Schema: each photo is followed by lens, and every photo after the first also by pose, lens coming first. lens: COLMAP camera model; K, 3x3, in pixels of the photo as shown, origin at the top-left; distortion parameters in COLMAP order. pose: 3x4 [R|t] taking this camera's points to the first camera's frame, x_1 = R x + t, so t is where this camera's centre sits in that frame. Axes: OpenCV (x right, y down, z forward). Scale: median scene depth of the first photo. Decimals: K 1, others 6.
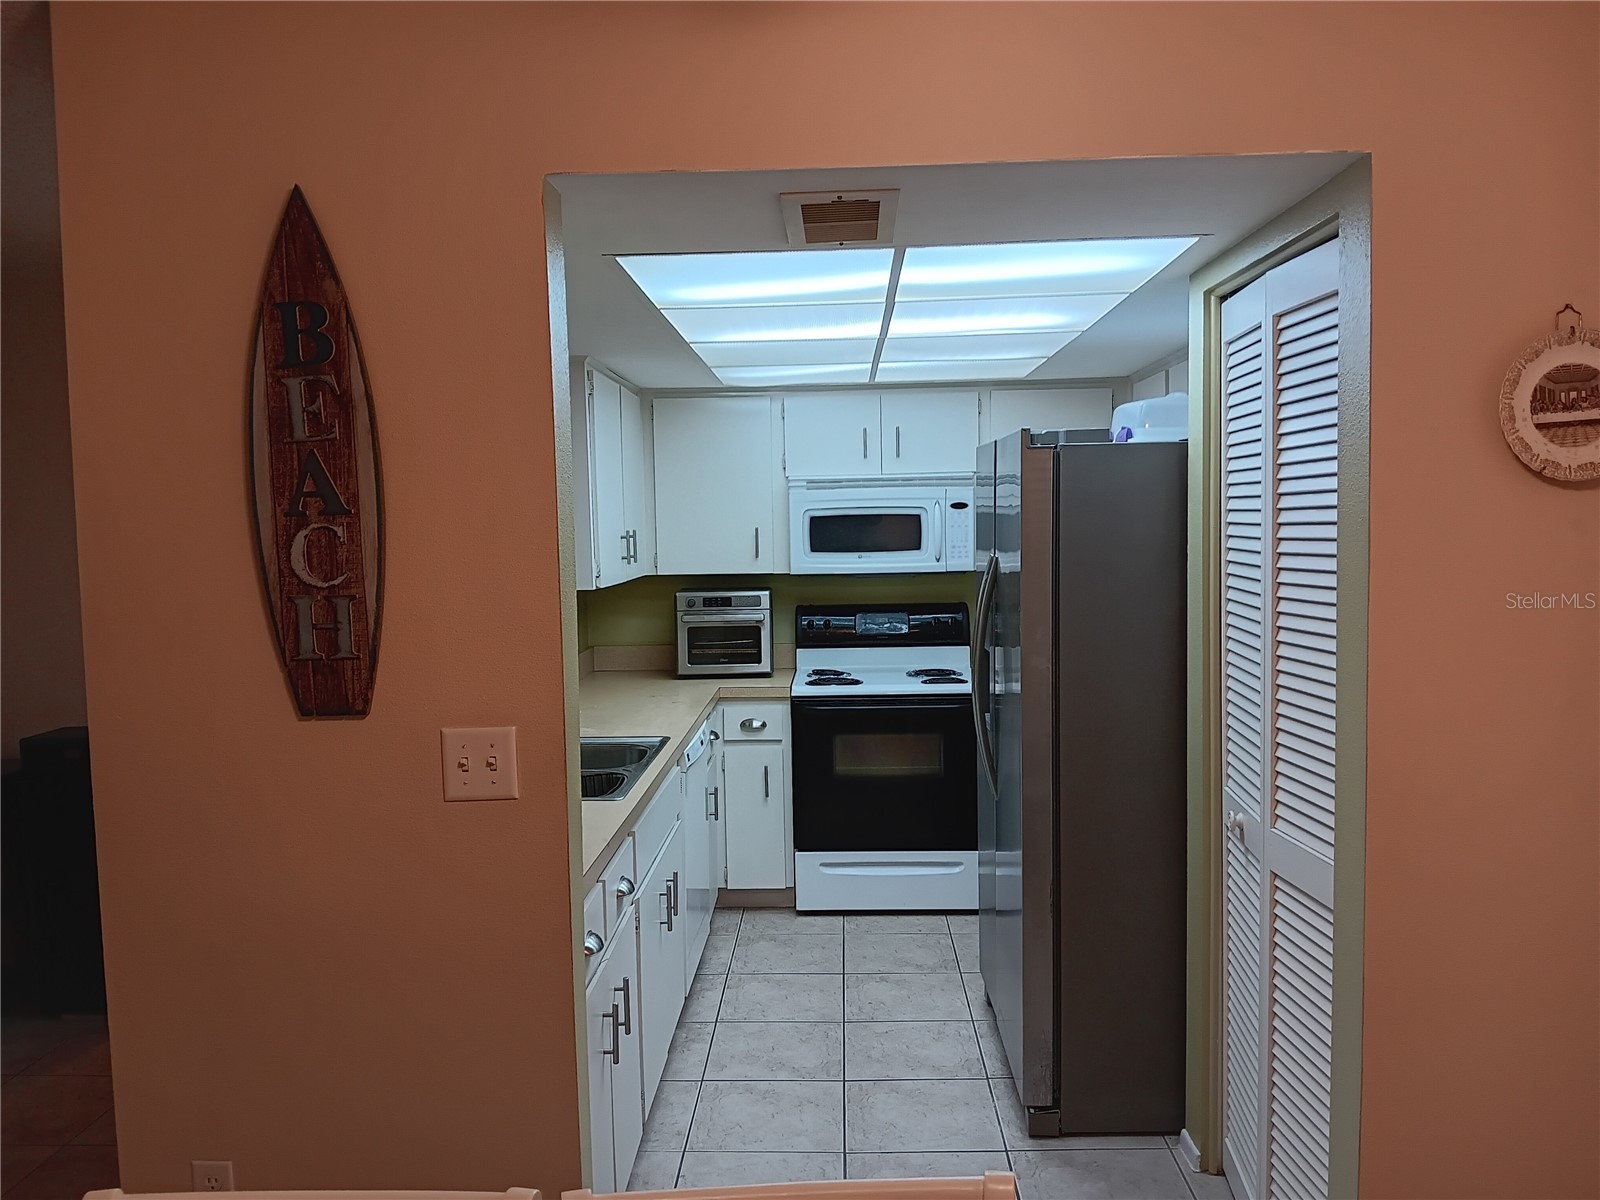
lens RADIAL K [[1247.3, 0, 806.9], [0, 1247.3, 599.3], [0, 0, 1]] dist [-0.012406, -0.026379]
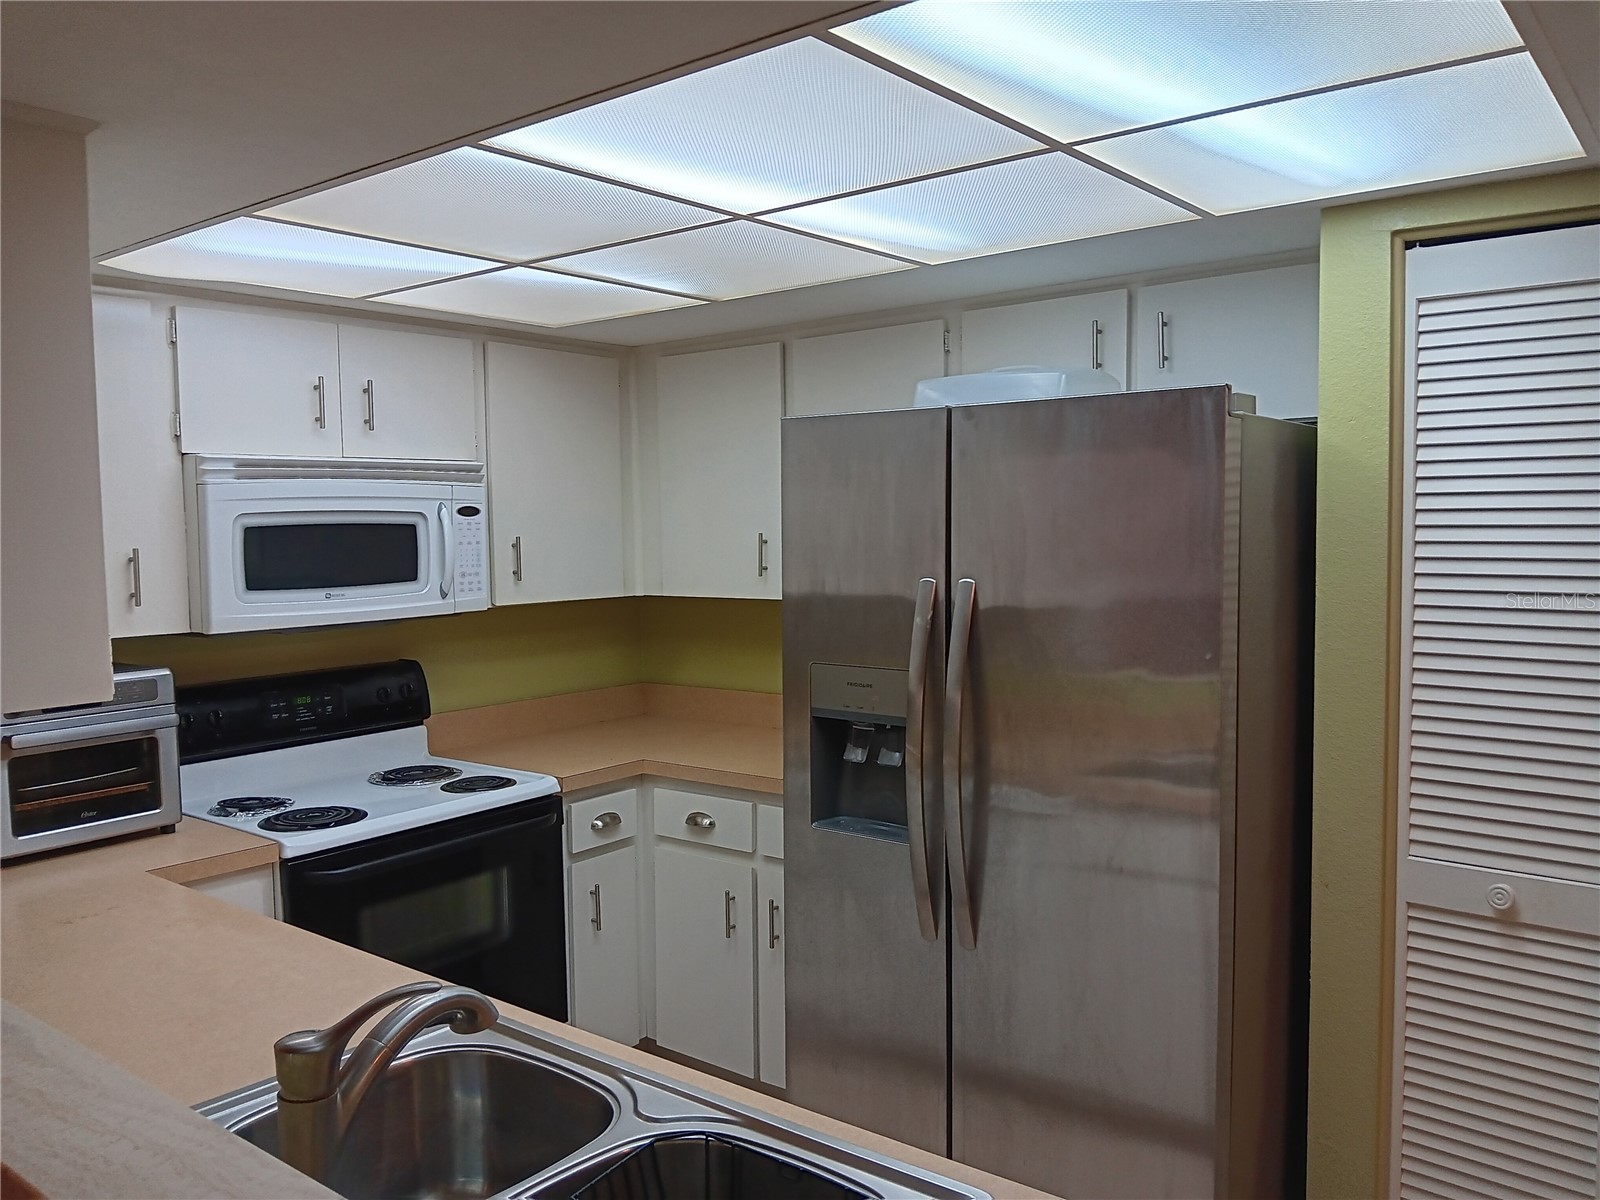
lens RADIAL K [[1247.3, 0, 792.2], [0, 1247.3, 593.6], [0, 0, 1]] dist [-0.012406, -0.026379]
pose [[0.565503, -0.037673, 0.823885, -0.313260], [0.062308, 0.998053, 0.002870, -0.023226], [-0.822389, 0.049711, 0.566749, 0.488427]]
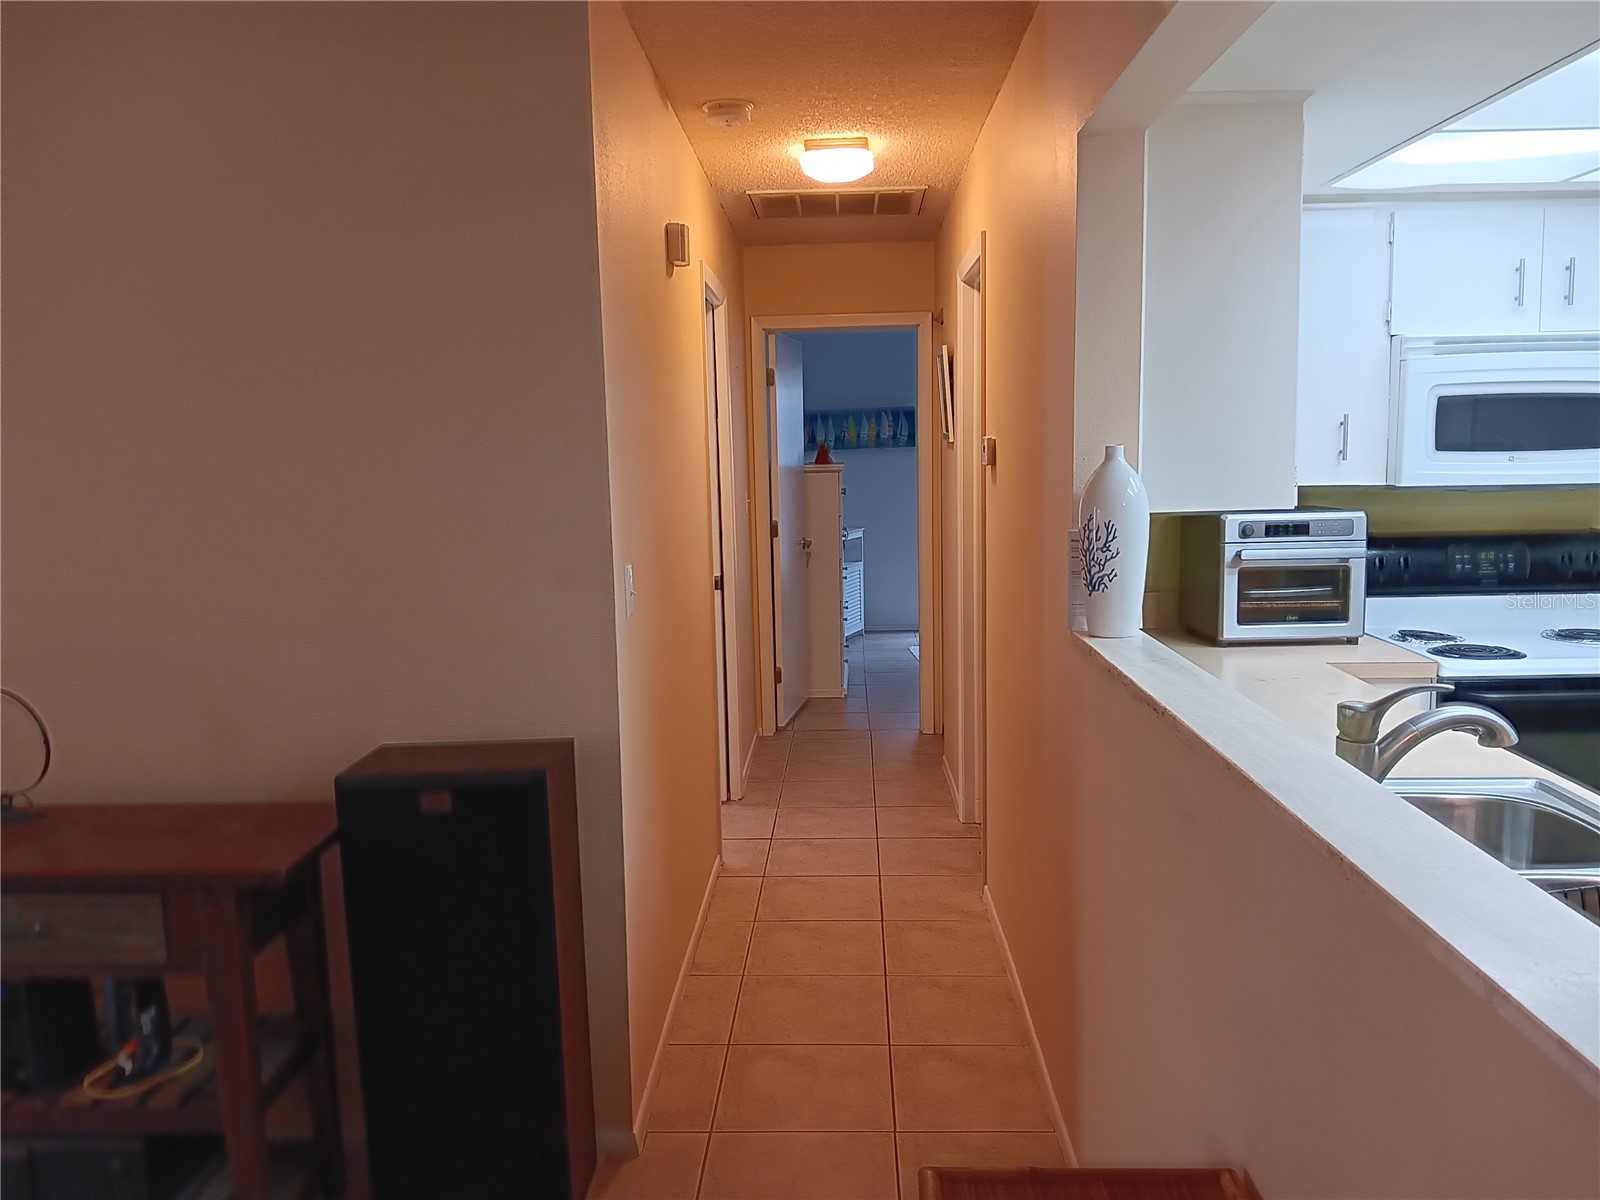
lens RADIAL K [[1247.3, 0, 791.6], [0, 1247.3, 602.4], [0, 0, 1]] dist [-0.012406, -0.026379]
pose [[0.999554, -0.004756, 0.029486, -0.349944], [0.002975, 0.998185, 0.060148, 0.000667], [-0.029719, -0.060033, 0.997754, 0.361763]]
